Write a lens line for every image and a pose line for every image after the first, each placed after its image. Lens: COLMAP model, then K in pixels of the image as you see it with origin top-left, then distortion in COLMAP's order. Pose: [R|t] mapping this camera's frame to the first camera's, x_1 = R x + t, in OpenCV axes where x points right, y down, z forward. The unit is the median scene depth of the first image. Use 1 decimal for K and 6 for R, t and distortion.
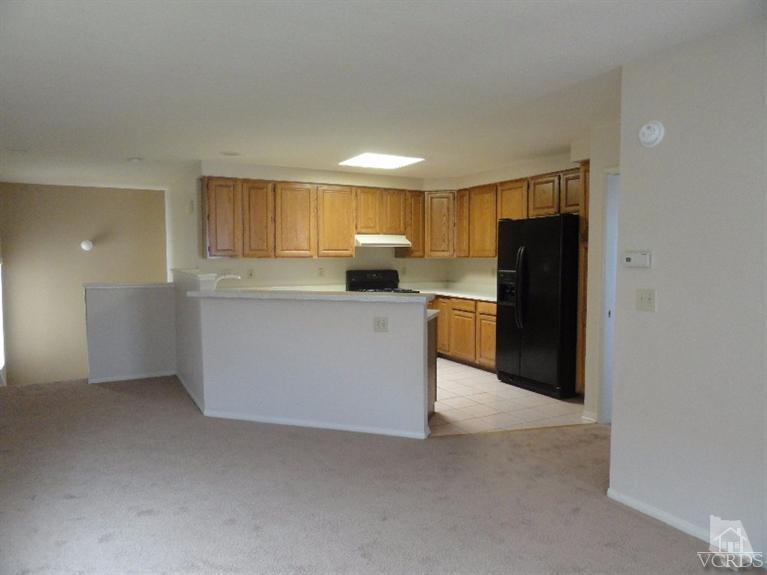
lens RADIAL K [[533.7, 0, 384.3], [0, 533.7, 286.9], [0, 0, 1]] dist [-0.000906, -0.003172]
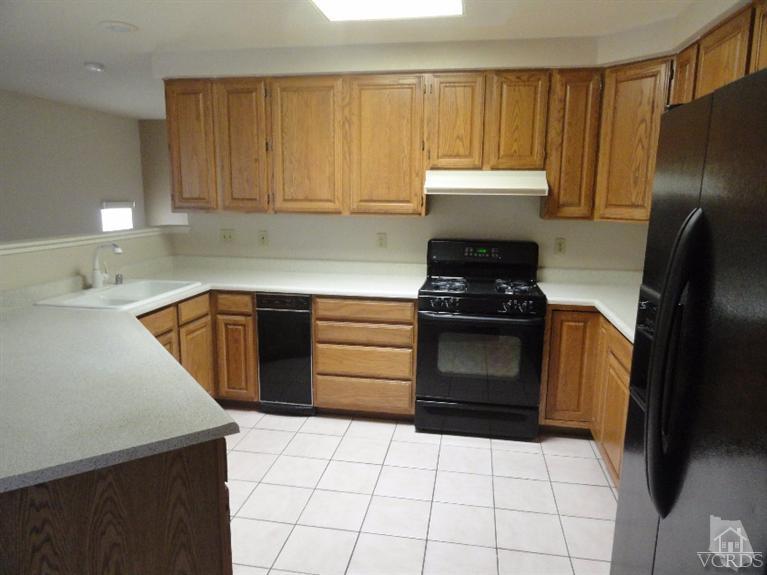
lens RADIAL K [[533.7, 0, 382.0], [0, 533.7, 287.0], [0, 0, 1]] dist [-0.000906, -0.003172]
pose [[0.778070, 0.116392, -0.617301, 0.240524], [-0.049952, 0.991037, 0.123898, -0.048940], [0.626188, -0.065566, 0.776910, 0.567528]]
